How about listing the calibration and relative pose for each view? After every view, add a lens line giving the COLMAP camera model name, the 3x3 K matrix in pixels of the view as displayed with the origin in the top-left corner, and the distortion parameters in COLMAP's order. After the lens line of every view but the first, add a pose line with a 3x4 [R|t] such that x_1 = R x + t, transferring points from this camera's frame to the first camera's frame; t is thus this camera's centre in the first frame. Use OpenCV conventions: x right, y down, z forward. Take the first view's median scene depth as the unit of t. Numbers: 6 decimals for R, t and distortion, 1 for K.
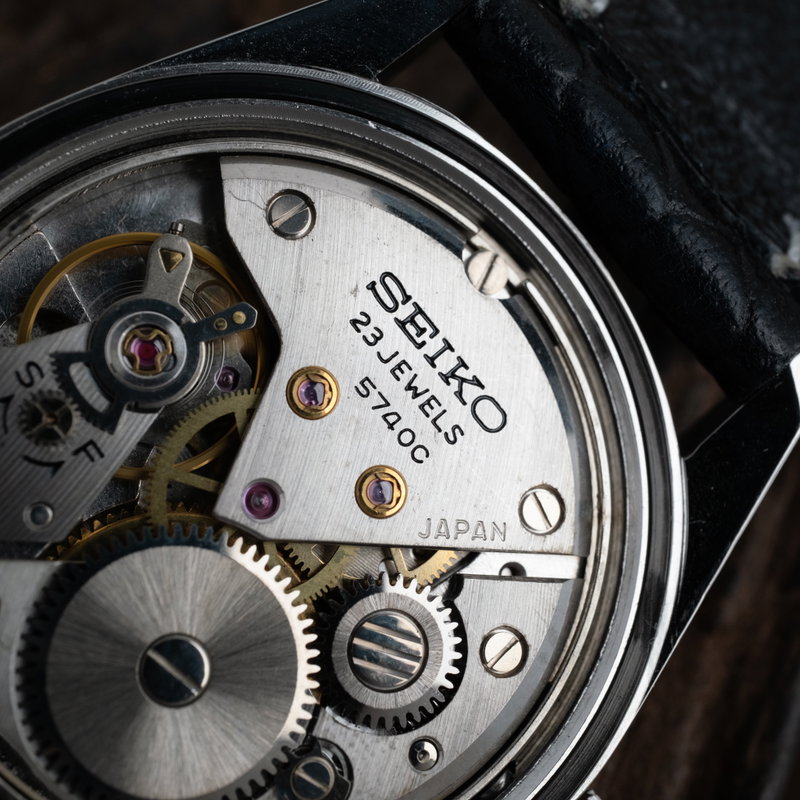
lens RADIAL K [[1460.1, 0, 400.0], [0, 1460.1, 400.0], [0, 0, 1]] dist [0.031193, 0.048851]
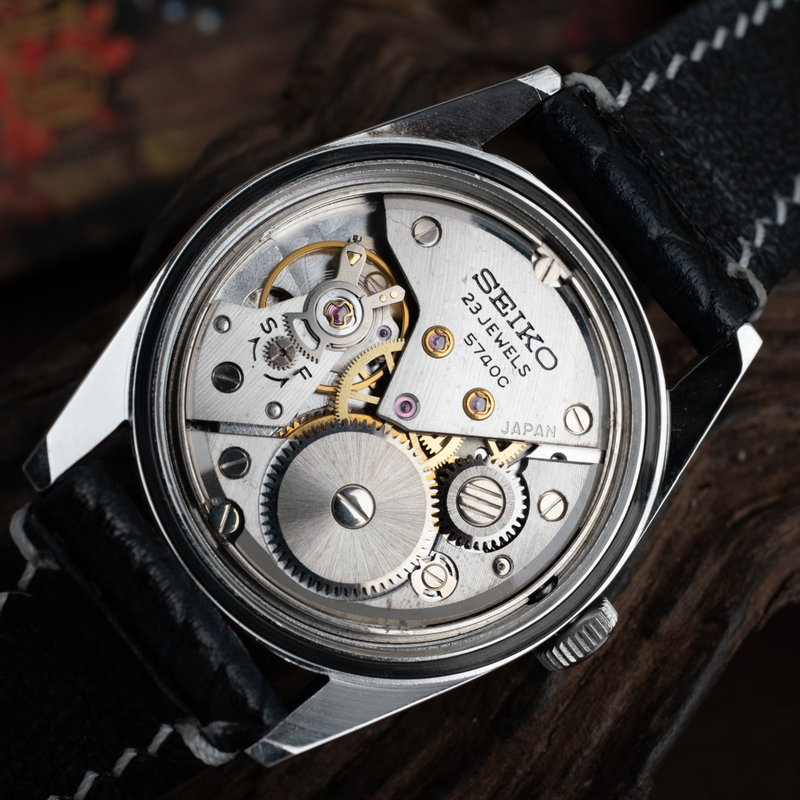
lens RADIAL K [[1716.9, 0, 400.0], [0, 1716.9, 400.0], [0, 0, 1]] dist [0.031919, 0.426531]
pose [[0.999623, 0.022601, -0.015575, -0.069462], [-0.022798, 0.999661, -0.012553, 0.082791], [0.015286, 0.012903, 0.999800, -0.889452]]
